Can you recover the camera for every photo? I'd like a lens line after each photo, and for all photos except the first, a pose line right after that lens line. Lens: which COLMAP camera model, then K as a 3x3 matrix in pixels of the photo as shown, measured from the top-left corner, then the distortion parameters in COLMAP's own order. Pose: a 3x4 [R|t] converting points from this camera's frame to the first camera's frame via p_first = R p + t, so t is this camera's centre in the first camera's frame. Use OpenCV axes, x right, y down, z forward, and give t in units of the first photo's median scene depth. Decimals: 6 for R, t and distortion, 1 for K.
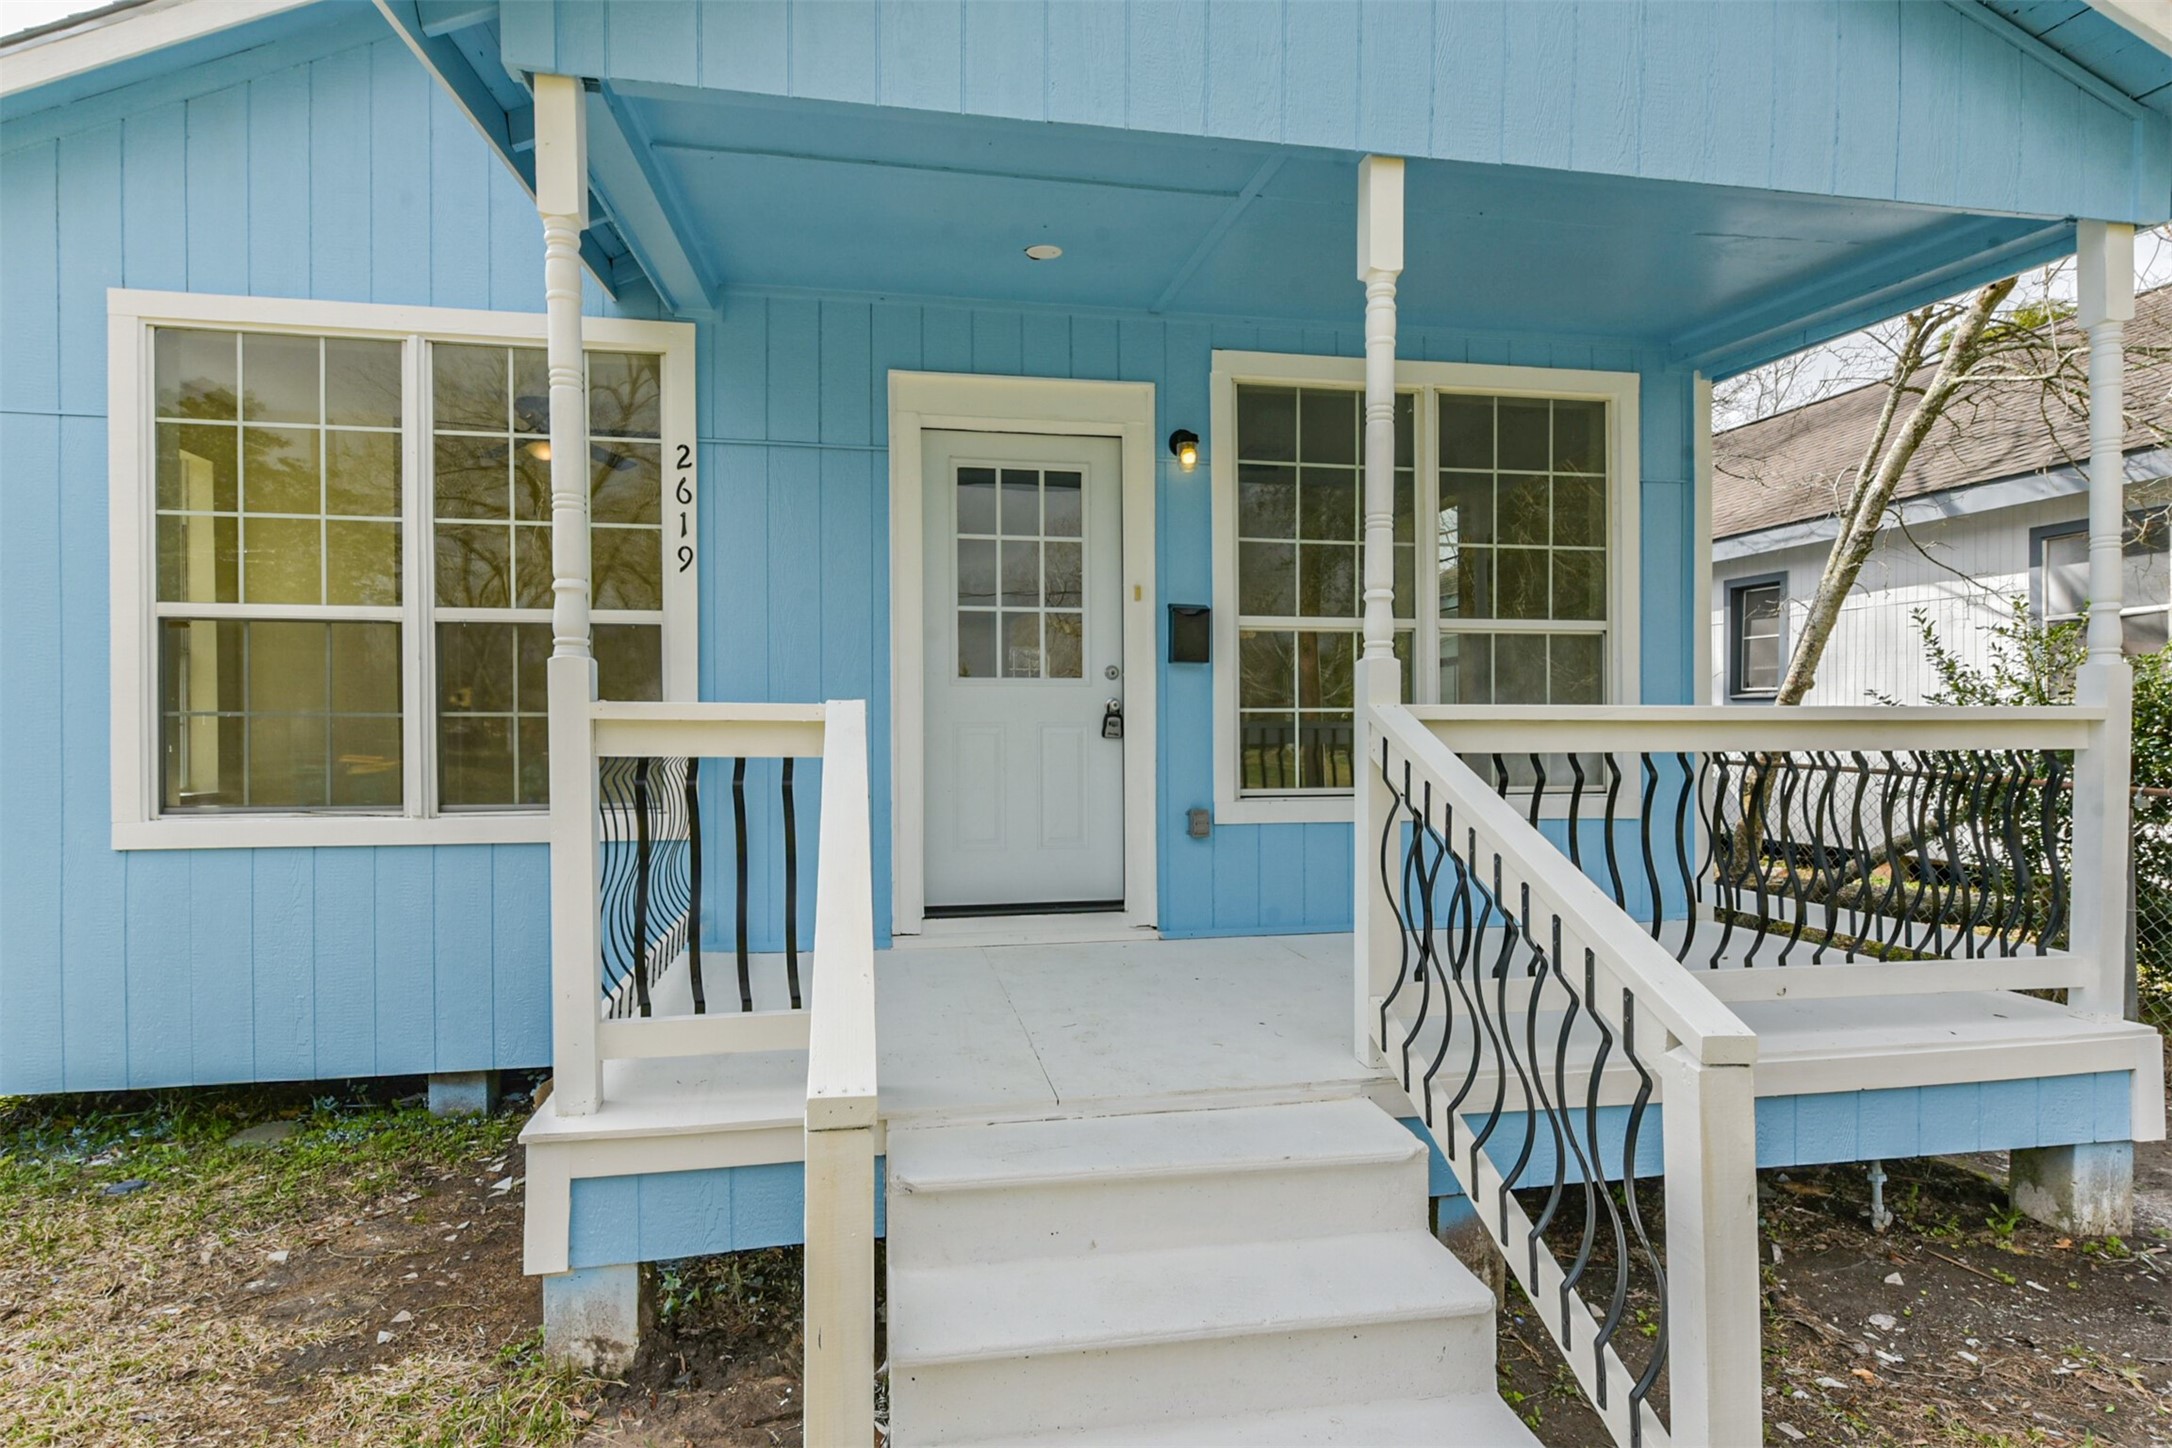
lens RADIAL K [[1099.7, 0, 1094.0], [0, 1099.7, 731.3], [0, 0, 1]] dist [0.013198, 0.001278]
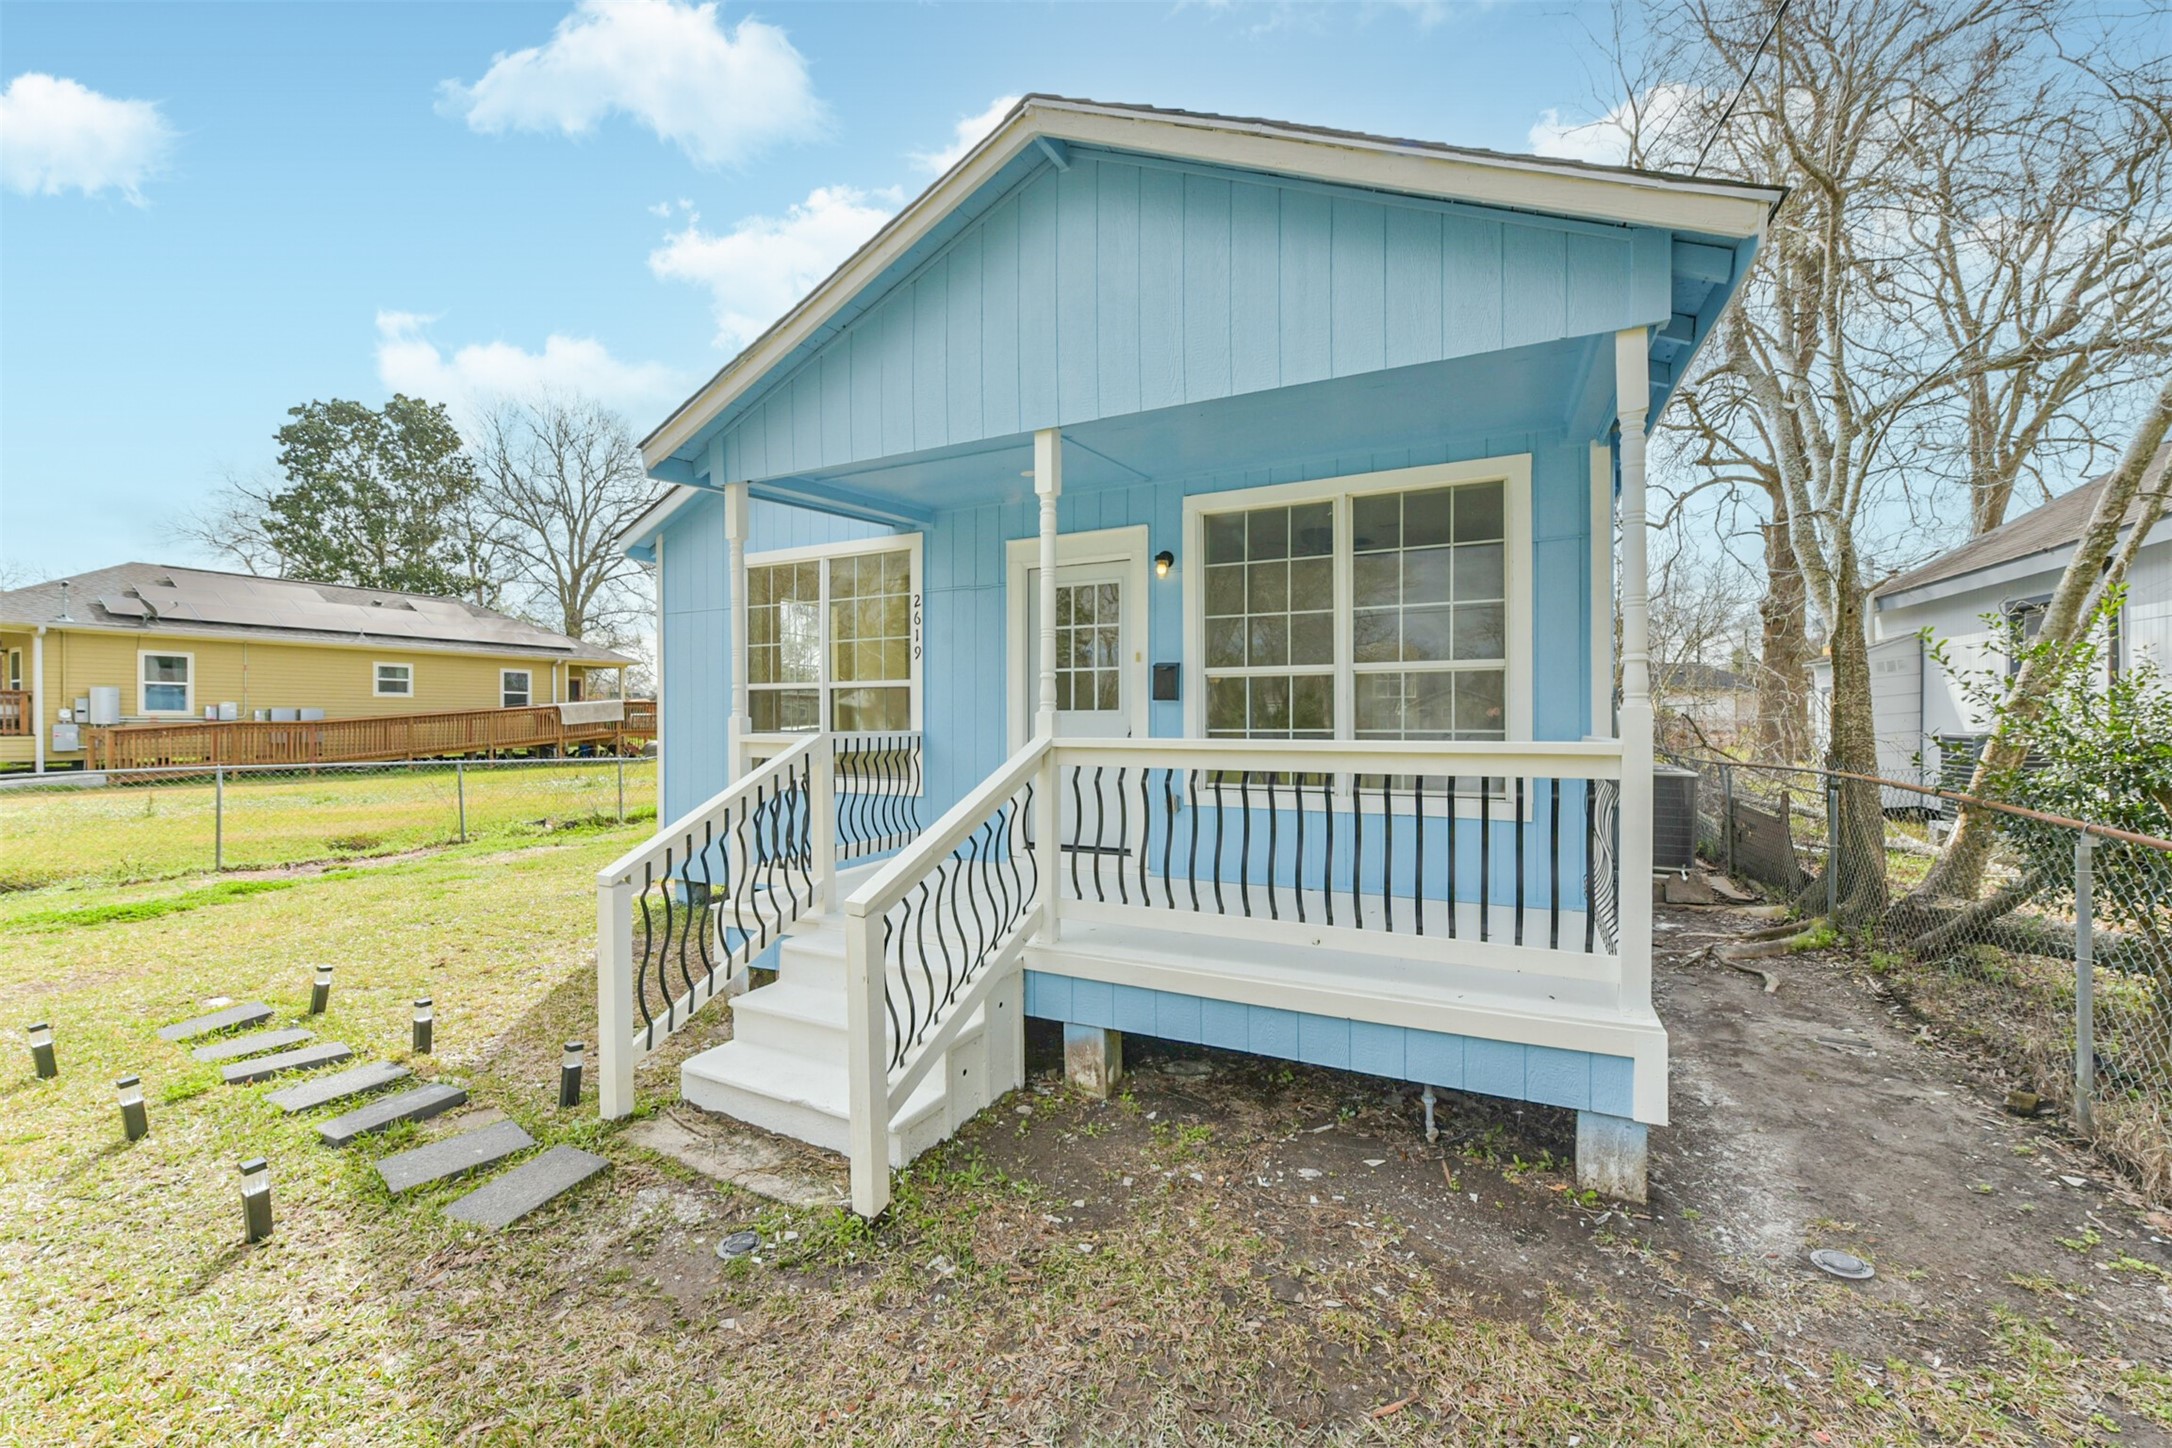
lens RADIAL K [[828.4, 0, 1077.8], [0, 828.4, 722.3], [0, 0, 1]] dist [0.000012, -0.000179]
pose [[0.808662, 0.002883, -0.588267, 0.735701], [-0.003203, 0.999995, 0.000498, -0.033984], [0.588265, 0.001482, 0.808667, -0.027376]]
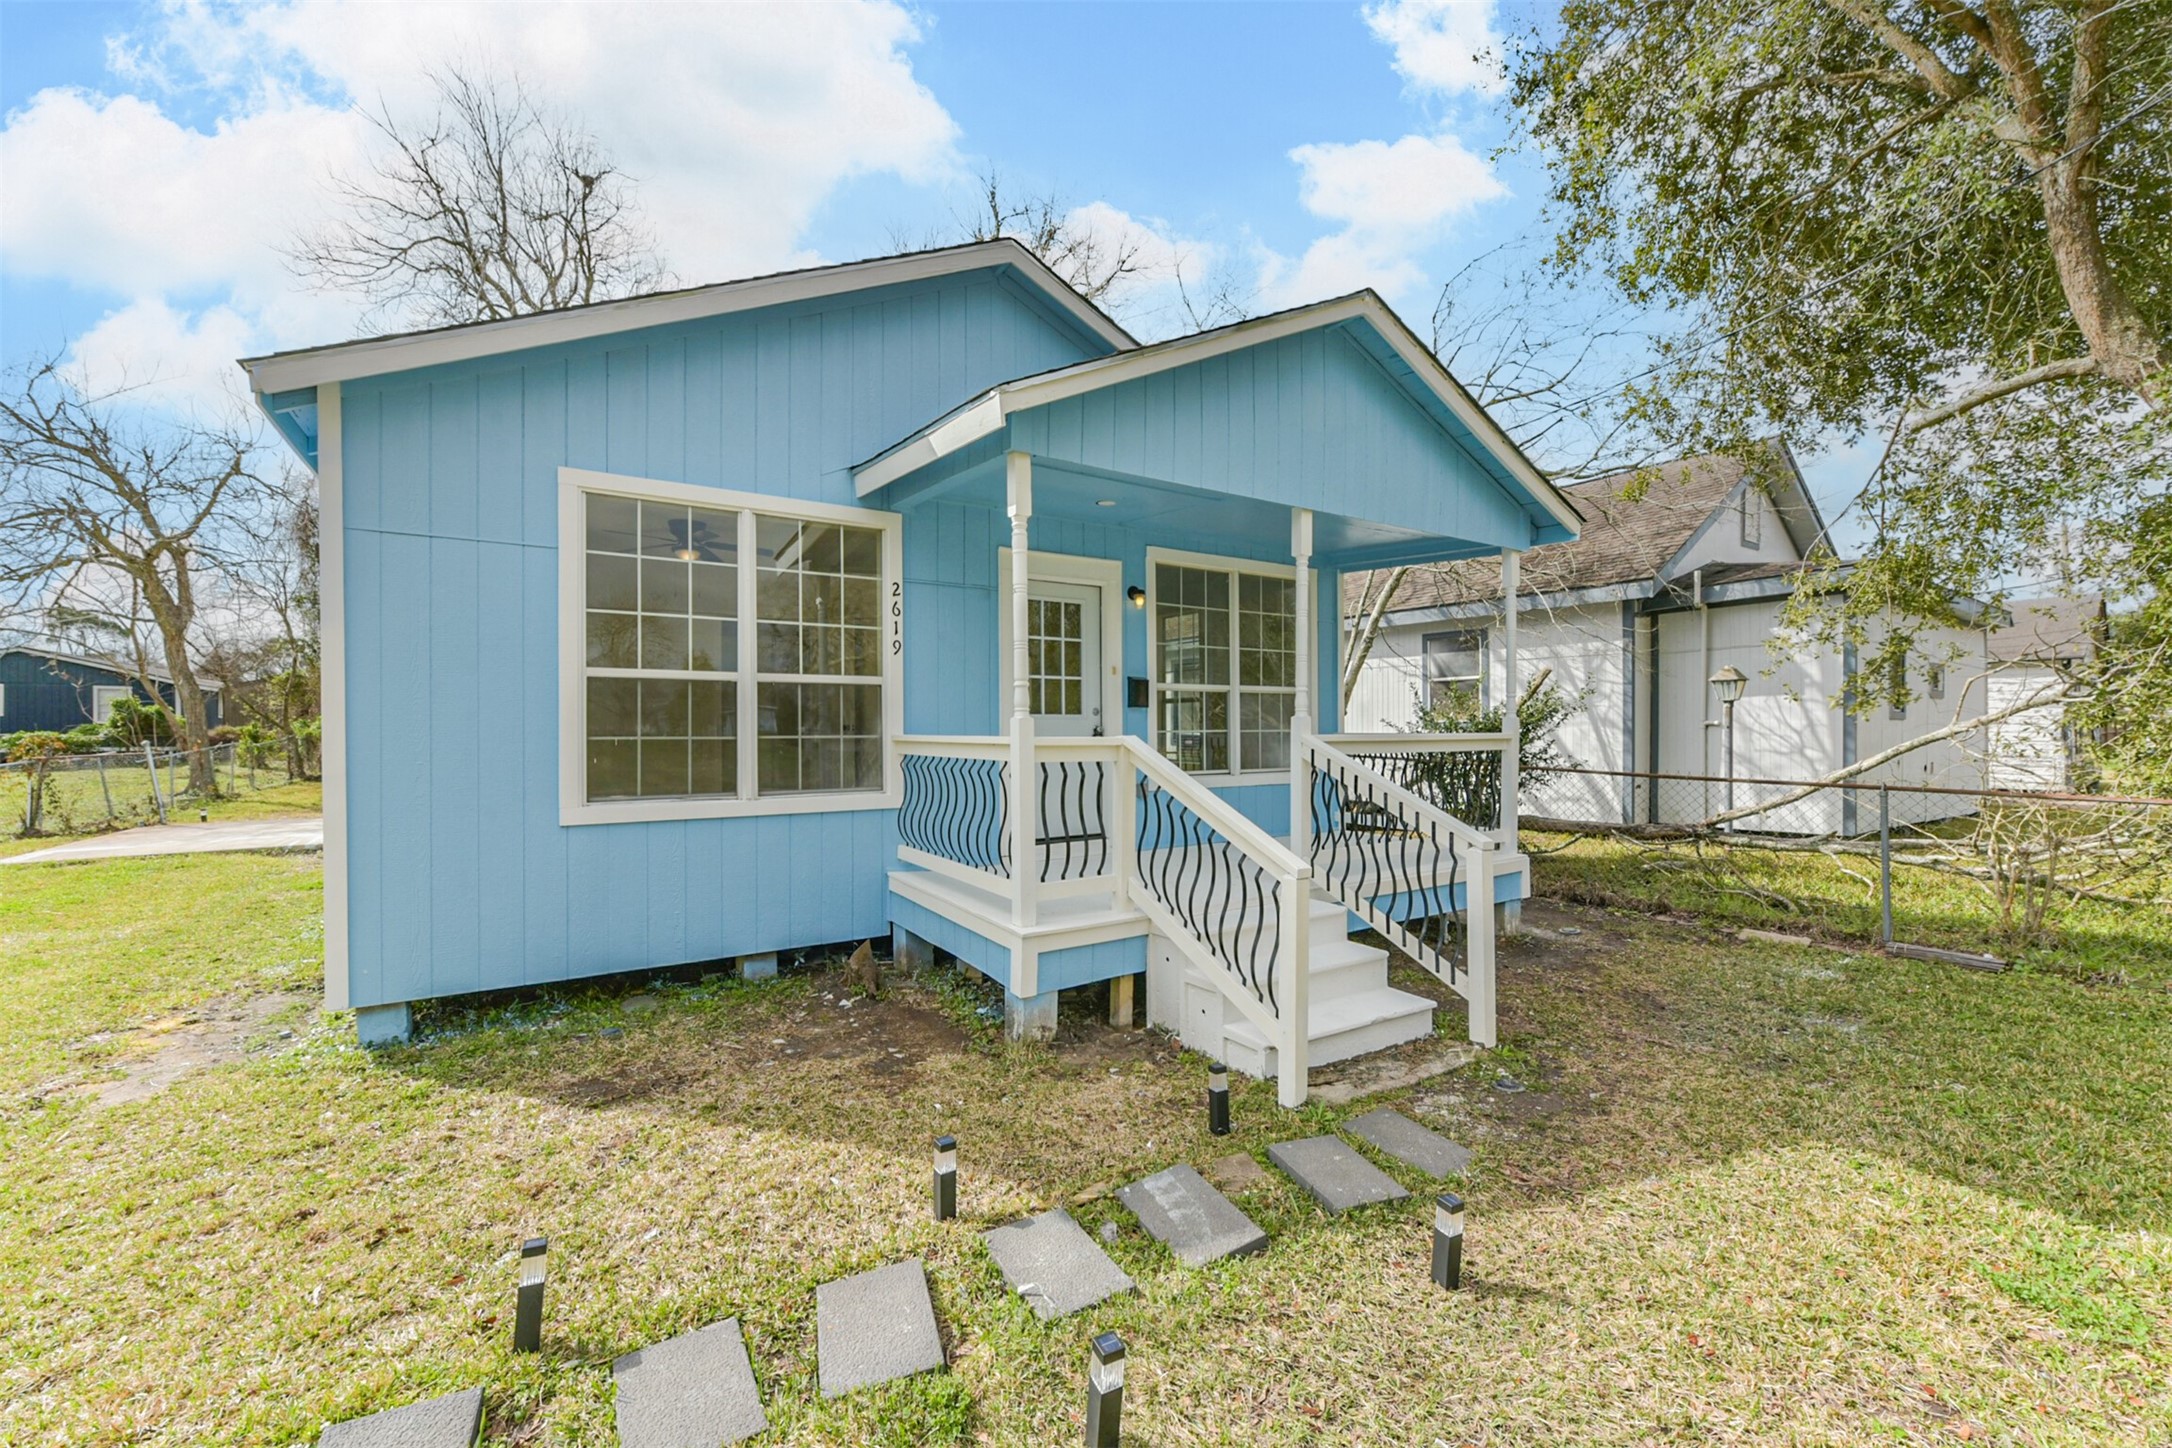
lens RADIAL K [[835.9, 0, 1081.8], [0, 835.9, 720.7], [0, 0, 1]] dist [0.022563, -0.000062]
pose [[0.926670, 0.002184, 0.375870, -0.603636], [0.001595, 0.999951, -0.009743, -0.026331], [-0.375873, 0.009628, 0.926621, -0.348577]]
